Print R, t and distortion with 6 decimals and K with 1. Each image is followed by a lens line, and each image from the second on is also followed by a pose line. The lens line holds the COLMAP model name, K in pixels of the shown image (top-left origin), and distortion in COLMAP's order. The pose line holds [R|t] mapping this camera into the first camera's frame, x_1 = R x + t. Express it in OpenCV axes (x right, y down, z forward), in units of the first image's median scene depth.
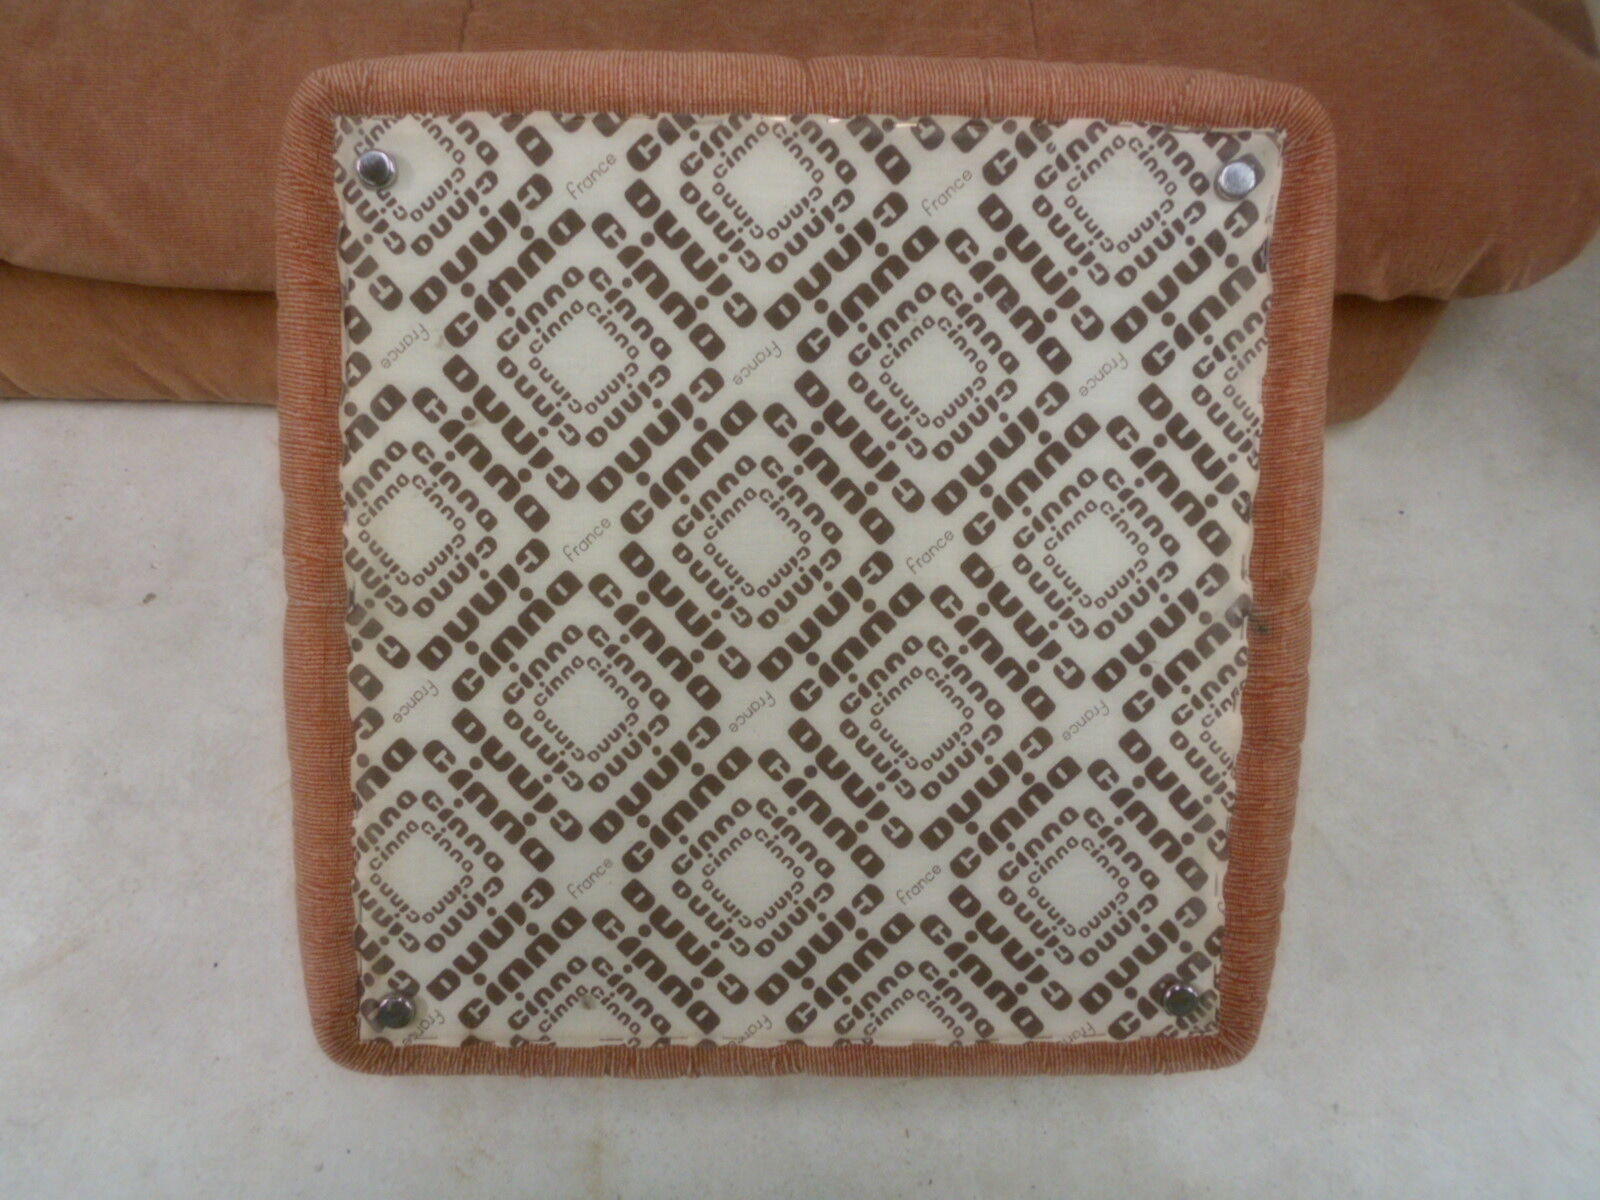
lens RADIAL K [[1342.7, 0, 799.2], [0, 1342.7, 593.8], [0, 0, 1]] dist [0.006735, 0.040575]
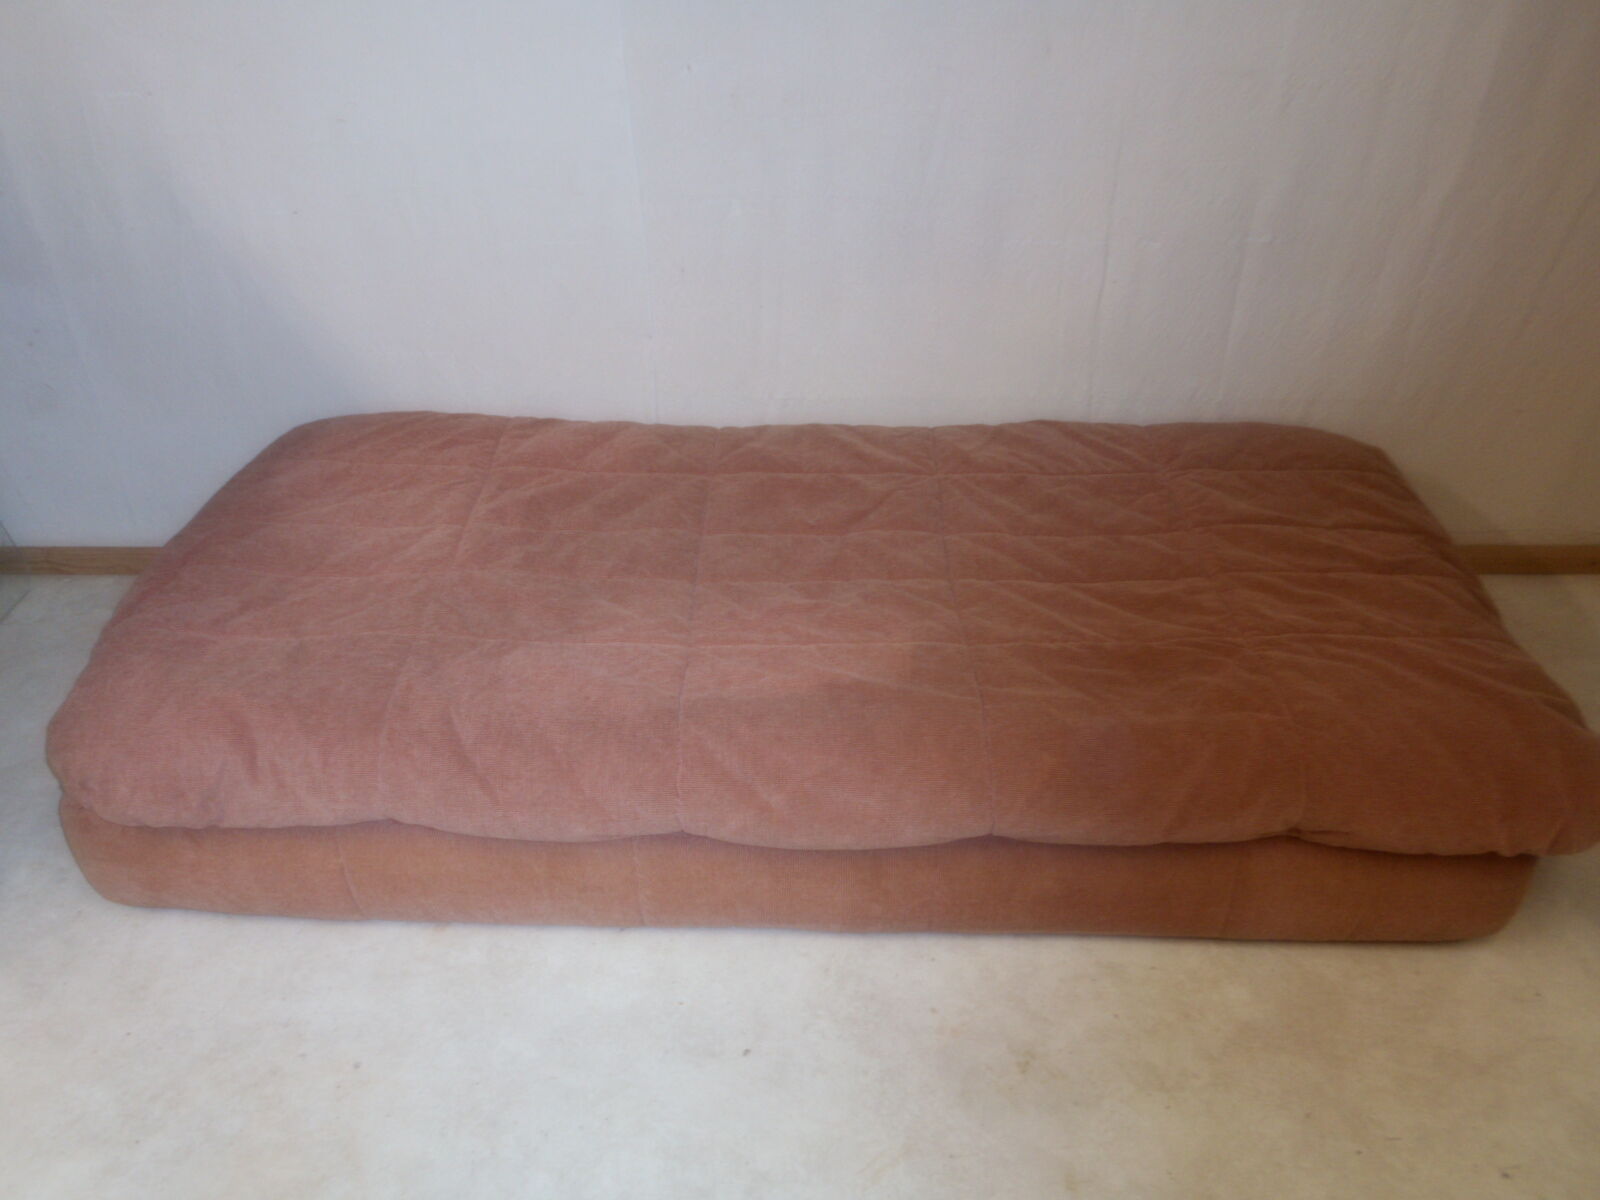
lens RADIAL K [[1342.7, 0, 801.4], [0, 1342.7, 613.5], [0, 0, 1]] dist [0.006735, 0.040575]
pose [[0.999755, -0.001138, 0.022126, -0.490991], [0.010388, 0.906173, -0.422780, 0.215544], [-0.019569, 0.422906, 0.905962, -0.660682]]
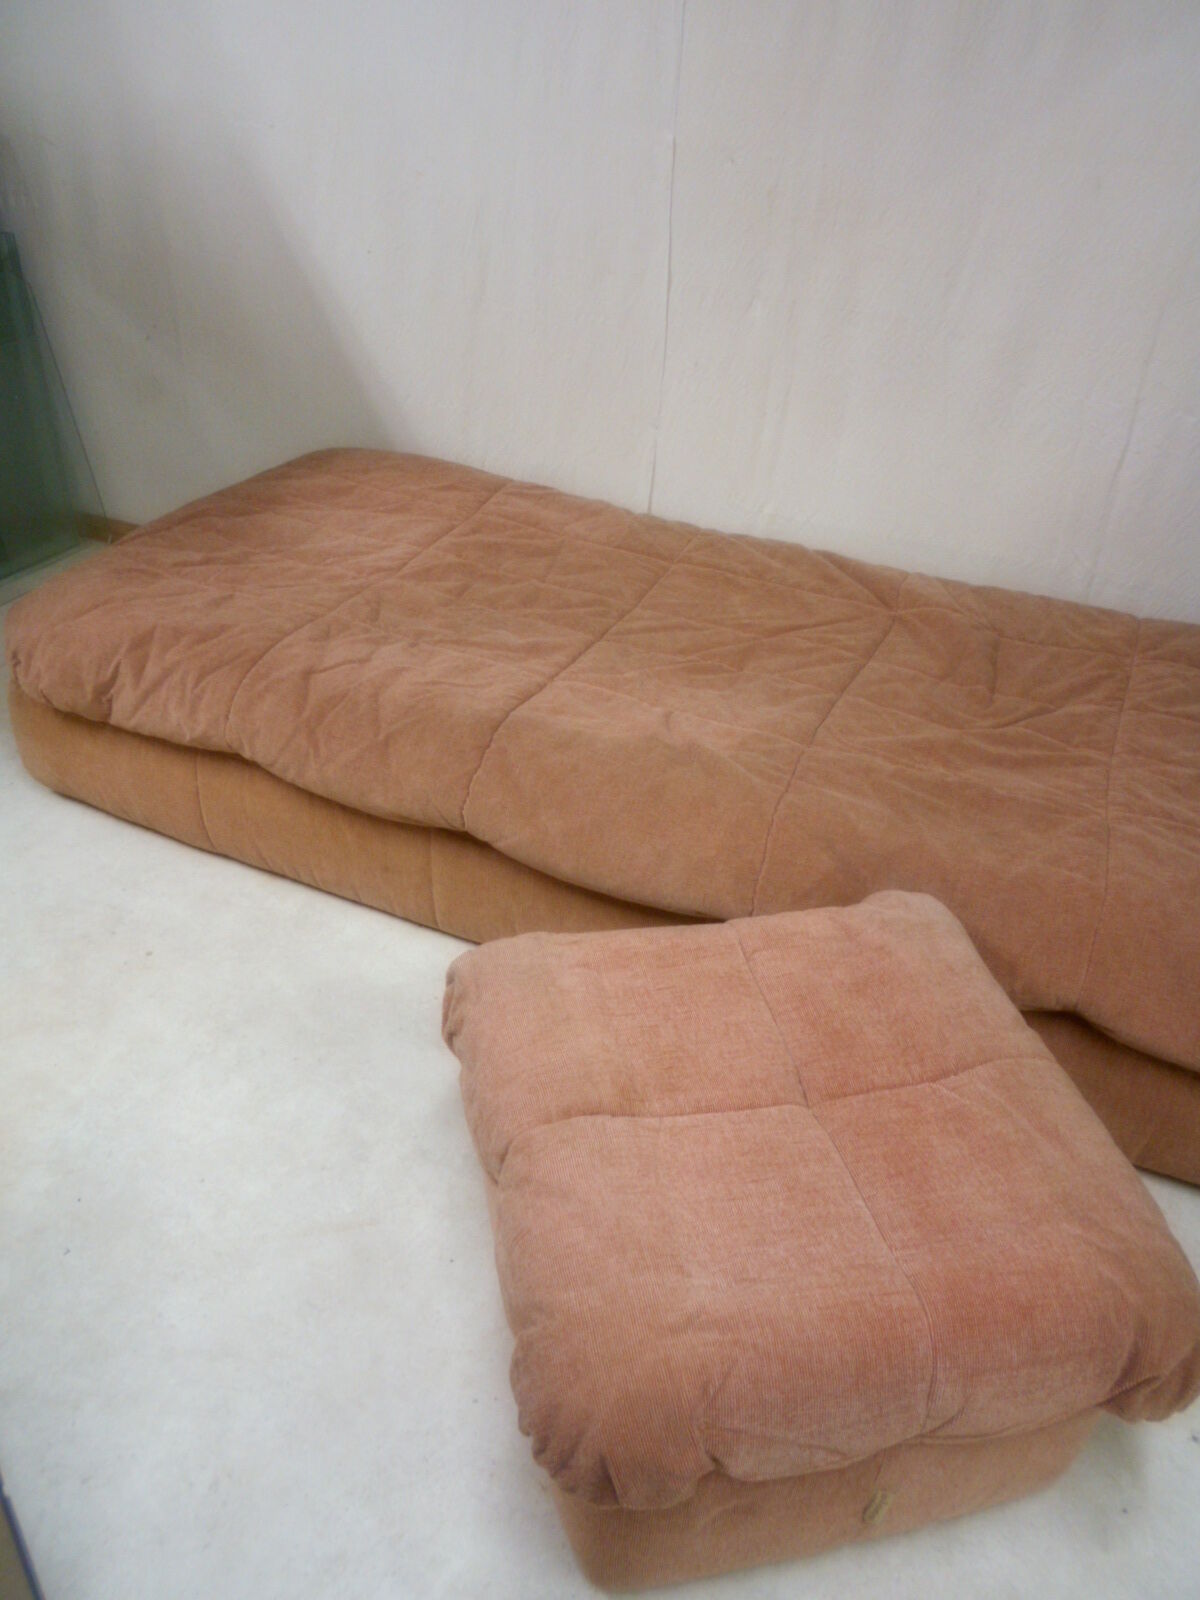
lens RADIAL K [[1342.7, 0, 609.3], [0, 1342.7, 802.2], [0, 0, 1]] dist [0.006735, 0.040575]
pose [[0.930233, 0.251851, -0.266904, 0.020302], [-0.345687, 0.845481, -0.407017, 0.367055], [0.123155, 0.470886, 0.873556, -0.546544]]
